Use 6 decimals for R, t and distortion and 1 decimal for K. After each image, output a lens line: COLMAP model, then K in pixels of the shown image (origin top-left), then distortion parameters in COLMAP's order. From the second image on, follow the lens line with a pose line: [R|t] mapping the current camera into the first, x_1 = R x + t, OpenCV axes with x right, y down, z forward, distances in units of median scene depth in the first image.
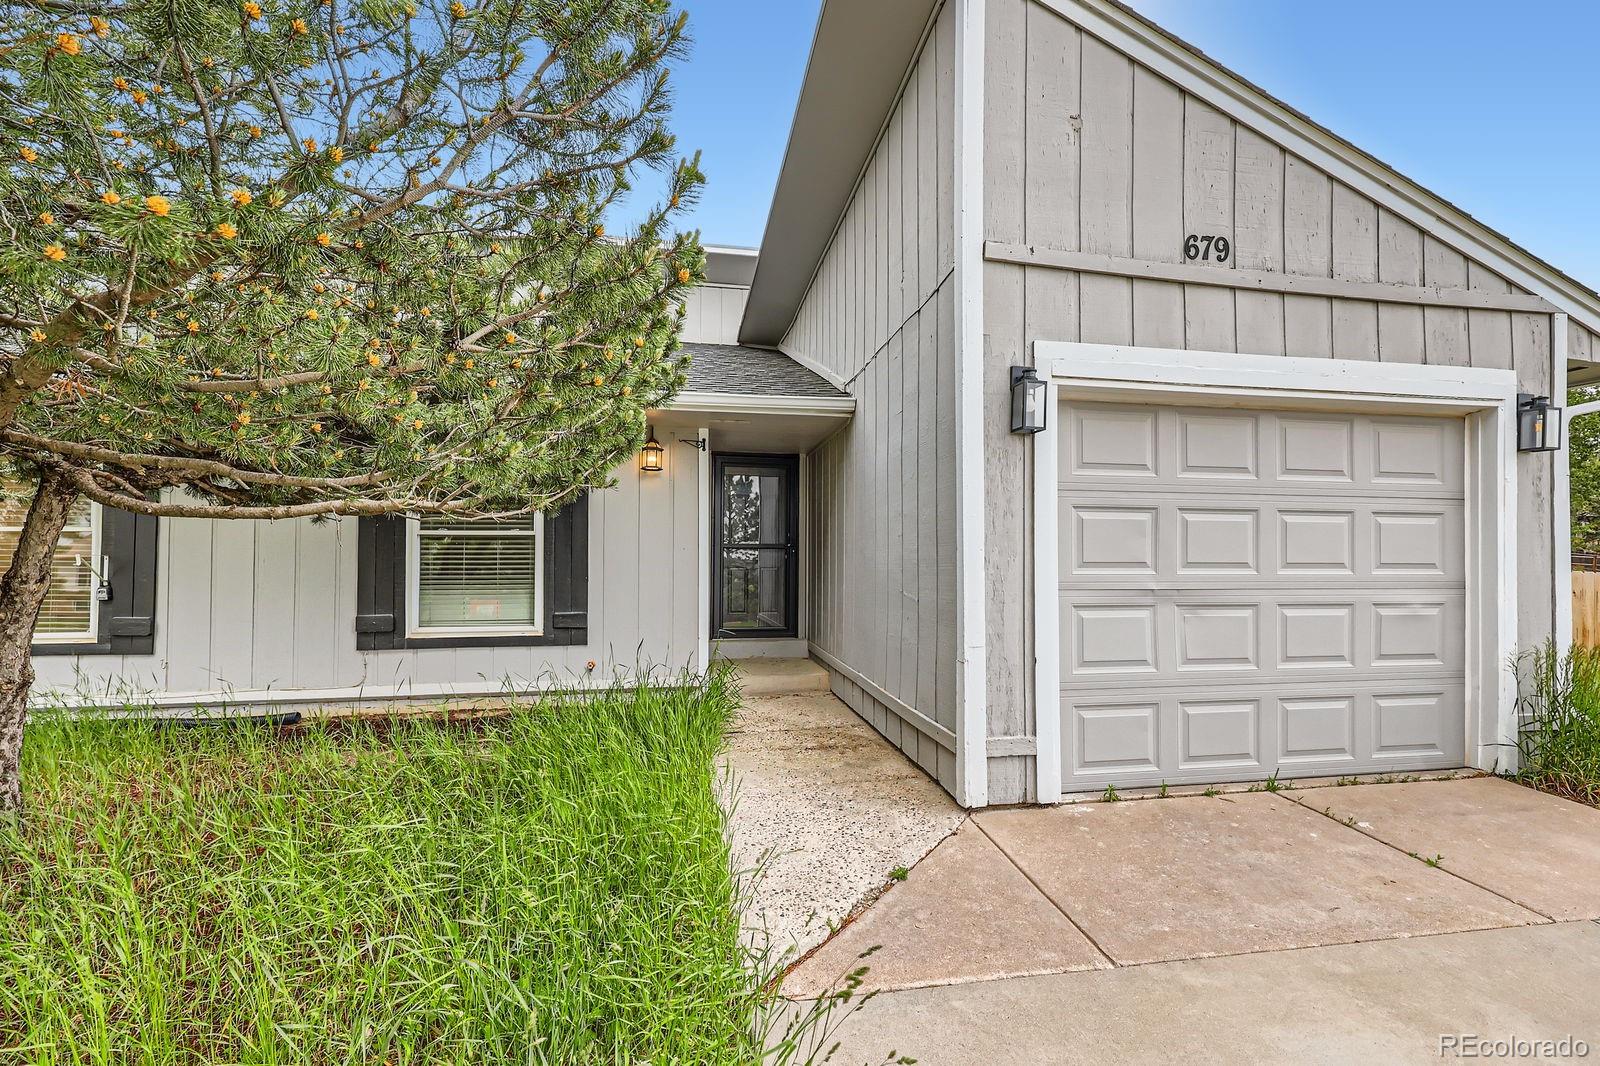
lens RADIAL K [[665.1, 0, 813.8], [0, 665.1, 549.3], [0, 0, 1]] dist [0.002720, 0.000197]
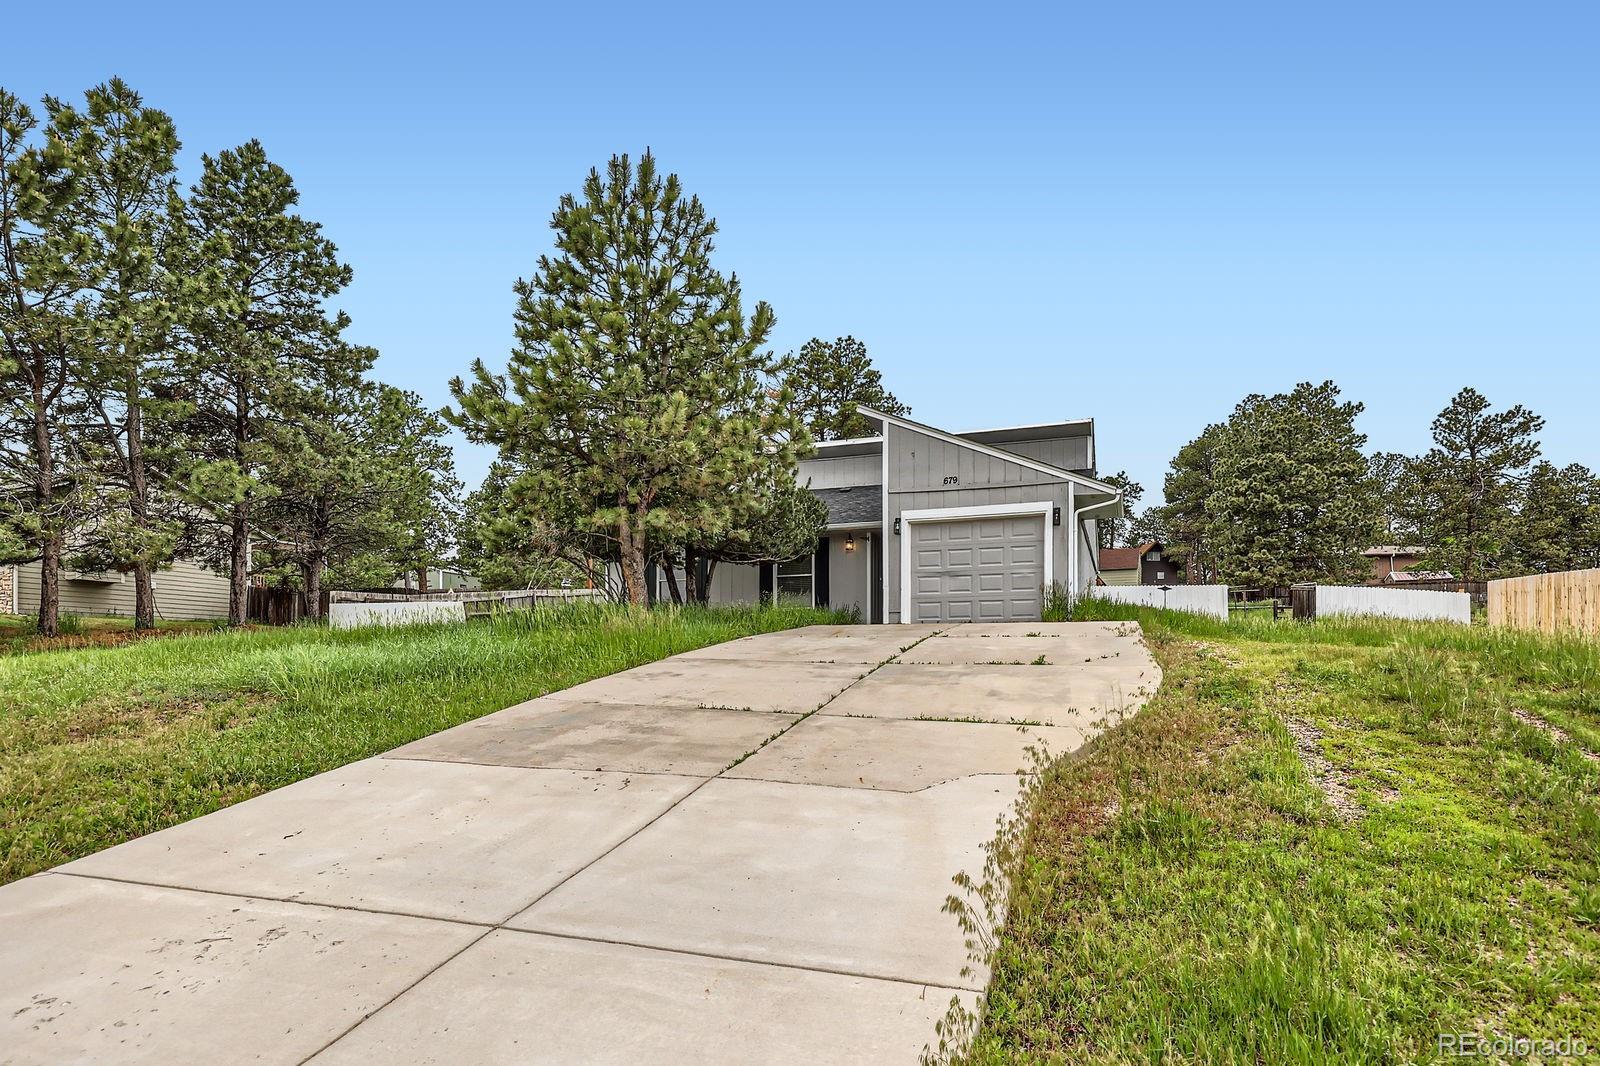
lens RADIAL K [[851.1, 0, 818.6], [0, 851.1, 552.9], [0, 0, 1]] dist [0.000848, -0.000756]
pose [[0.867631, -0.066637, -0.492723, 2.160711], [0.006166, 0.992344, -0.123350, 0.510505], [0.497170, 0.103984, 0.861399, -3.277020]]
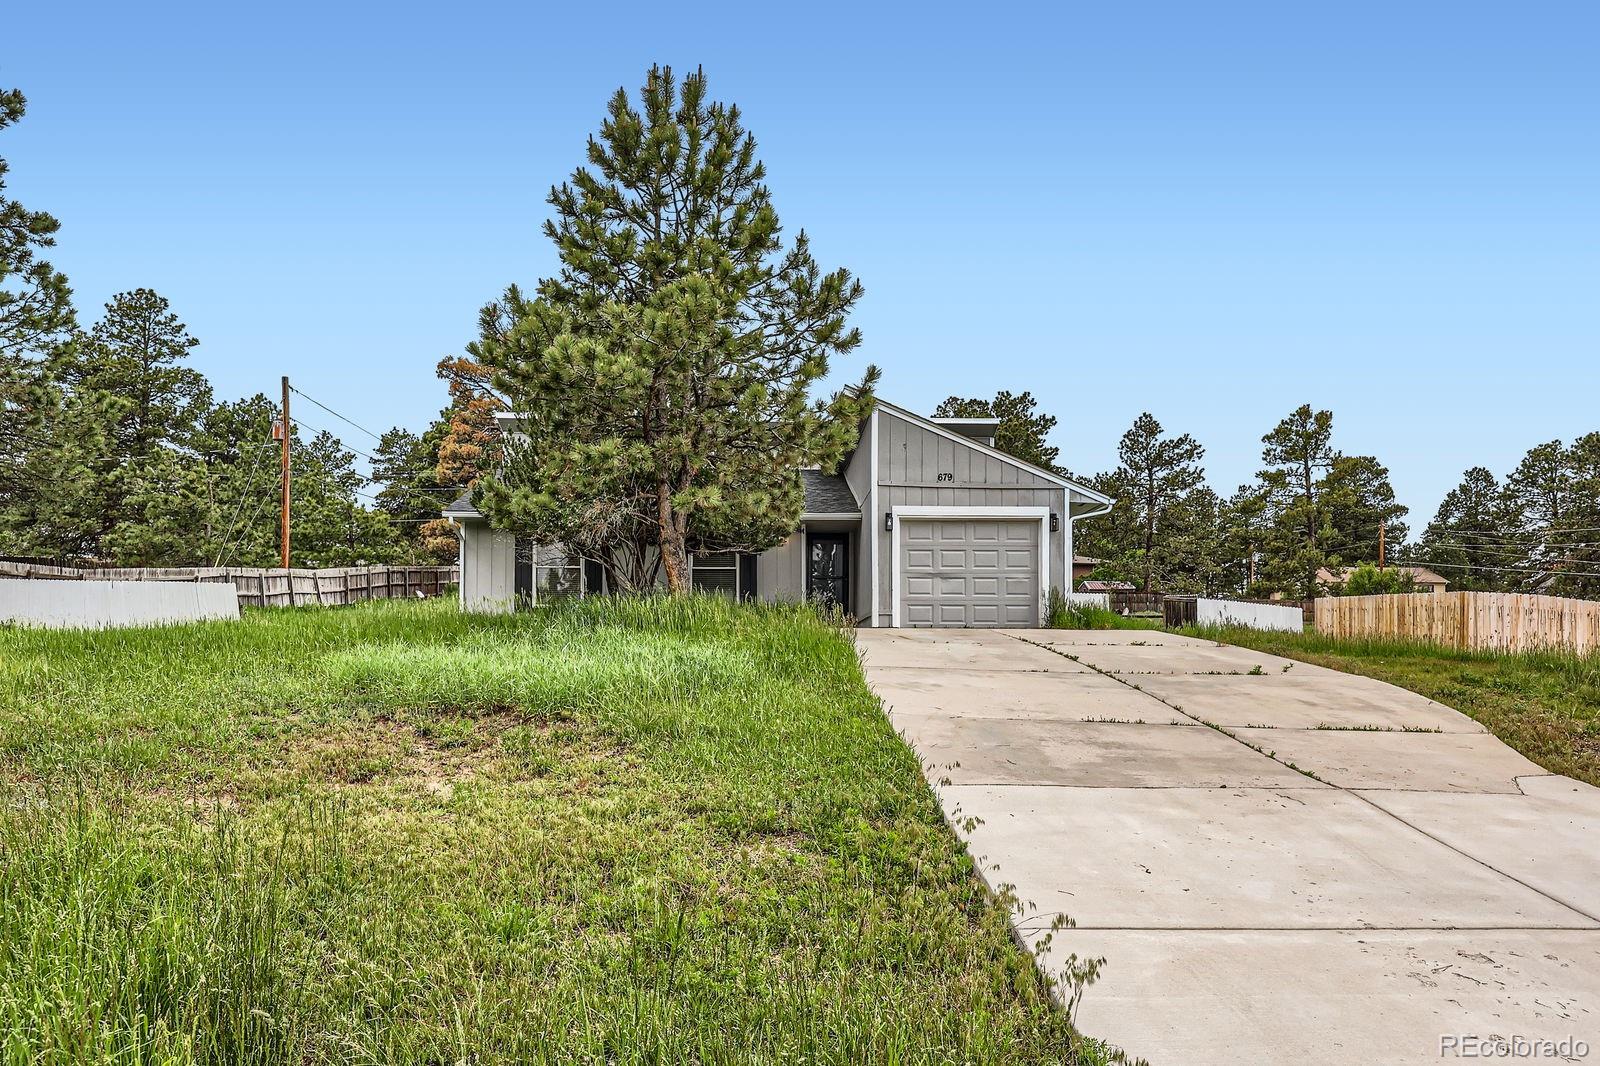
lens RADIAL K [[965.3, 0, 800.0], [0, 965.3, 533.0], [0, 0, 1]] dist [-0.005850, -0.000185]
pose [[0.987506, -0.019567, -0.156363, 0.592710], [-0.000963, 0.991493, -0.130156, 0.488462], [0.157580, 0.128680, 0.979086, -3.921244]]
